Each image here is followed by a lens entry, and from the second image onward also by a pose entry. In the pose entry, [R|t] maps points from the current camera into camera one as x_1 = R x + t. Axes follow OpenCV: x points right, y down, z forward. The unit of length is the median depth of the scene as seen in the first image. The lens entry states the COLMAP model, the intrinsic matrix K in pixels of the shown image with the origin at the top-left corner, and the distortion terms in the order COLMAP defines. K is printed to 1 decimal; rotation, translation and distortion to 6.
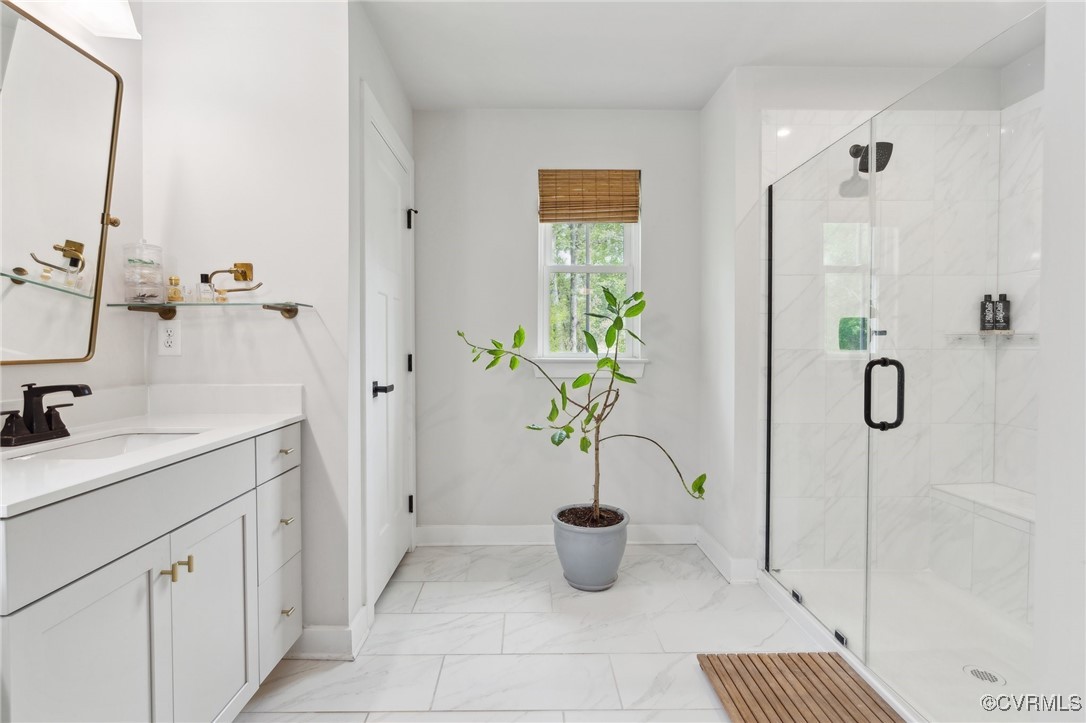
lens RADIAL K [[521.6, 0, 530.3], [0, 521.6, 358.6], [0, 0, 1]] dist [-0.004132, 0.000933]
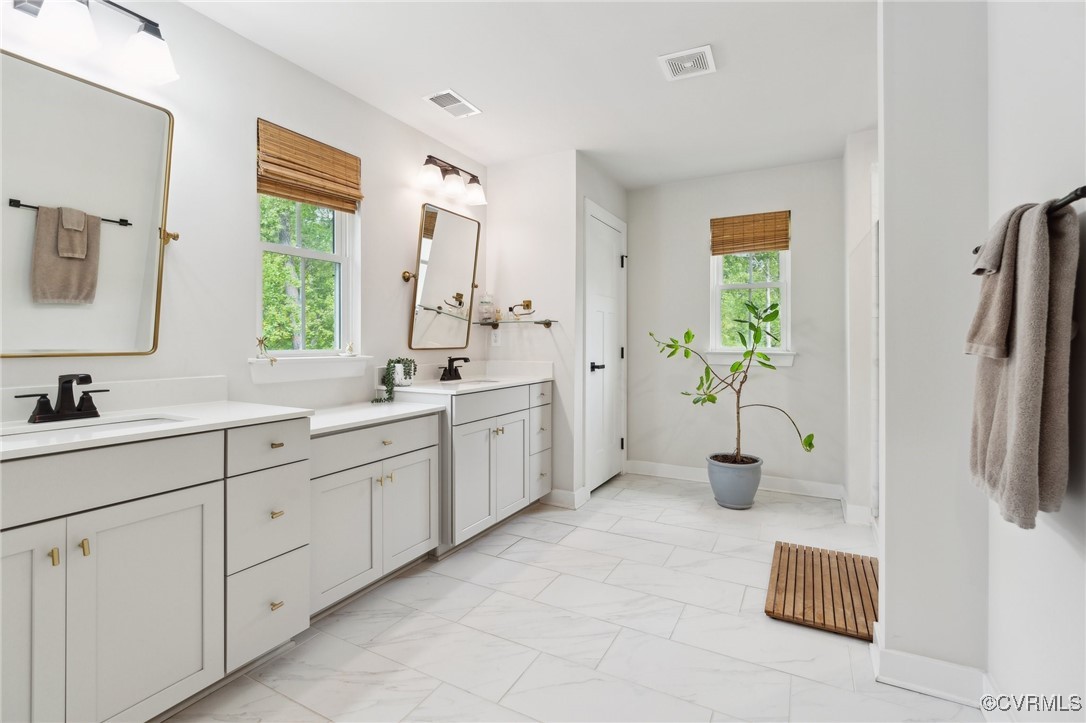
lens RADIAL K [[496.4, 0, 550.4], [0, 496.4, 349.8], [0, 0, 1]] dist [-0.000679, -0.000096]
pose [[0.884797, 0.008842, -0.465893, 0.398279], [-0.013124, 0.999896, -0.005947, 0.015240], [0.465792, 0.011376, 0.884821, -0.612684]]
